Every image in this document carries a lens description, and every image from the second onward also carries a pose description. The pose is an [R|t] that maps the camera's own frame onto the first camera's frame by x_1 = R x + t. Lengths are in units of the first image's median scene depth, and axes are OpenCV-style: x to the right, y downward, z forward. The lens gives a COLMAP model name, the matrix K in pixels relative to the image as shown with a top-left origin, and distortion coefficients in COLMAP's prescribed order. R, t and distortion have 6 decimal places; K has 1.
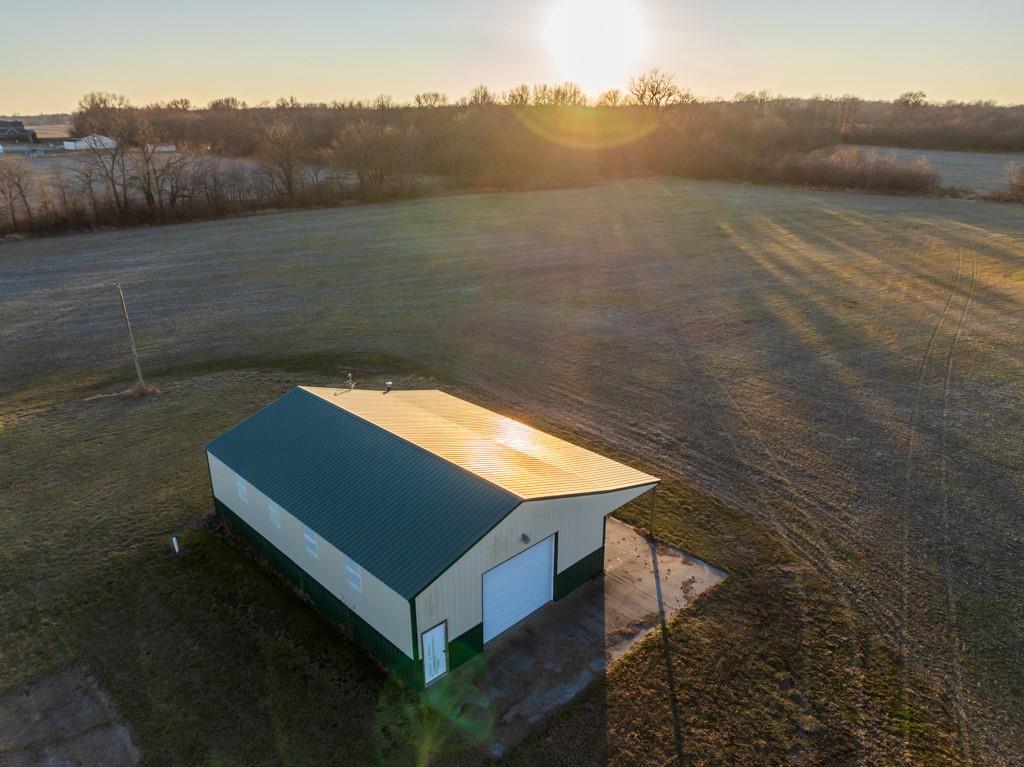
lens RADIAL K [[709.7, 0, 512.0], [0, 709.7, 383.5], [0, 0, 1]] dist [-0.042637, 0.006216]
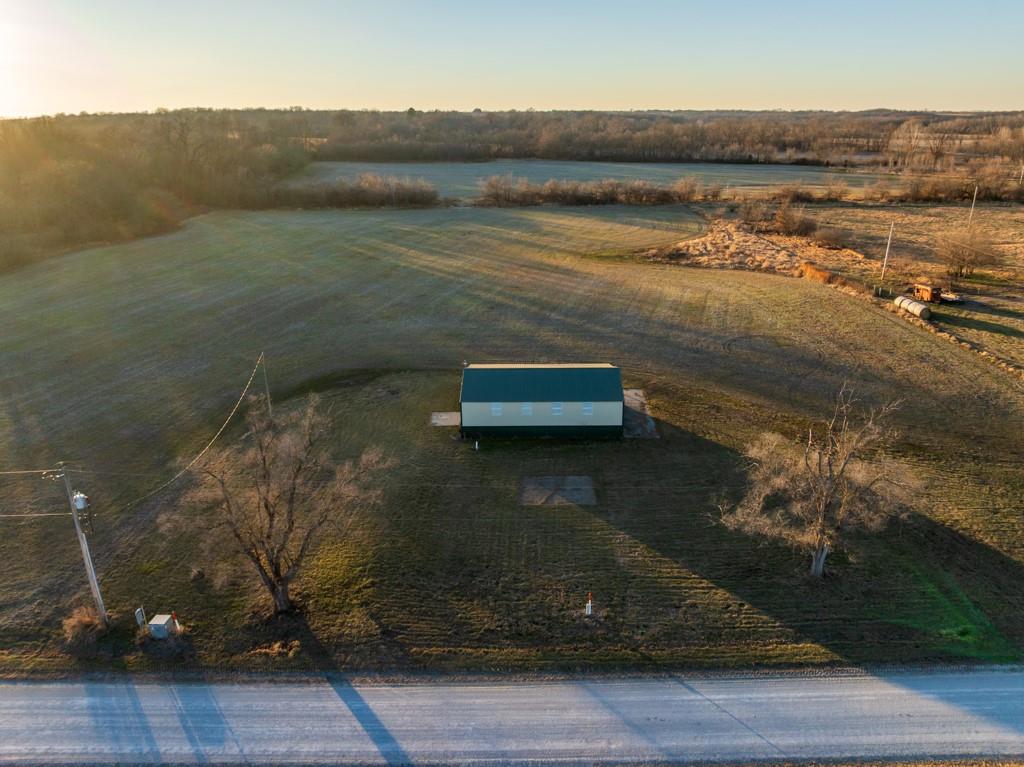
lens RADIAL K [[709.7, 0, 512.0], [0, 709.7, 383.5], [0, 0, 1]] dist [-0.042637, 0.006216]
pose [[0.716834, -0.250521, 0.650683, -0.829886], [0.254720, 0.962810, 0.090077, -0.054326], [-0.649051, 0.101172, 0.753988, -0.330753]]
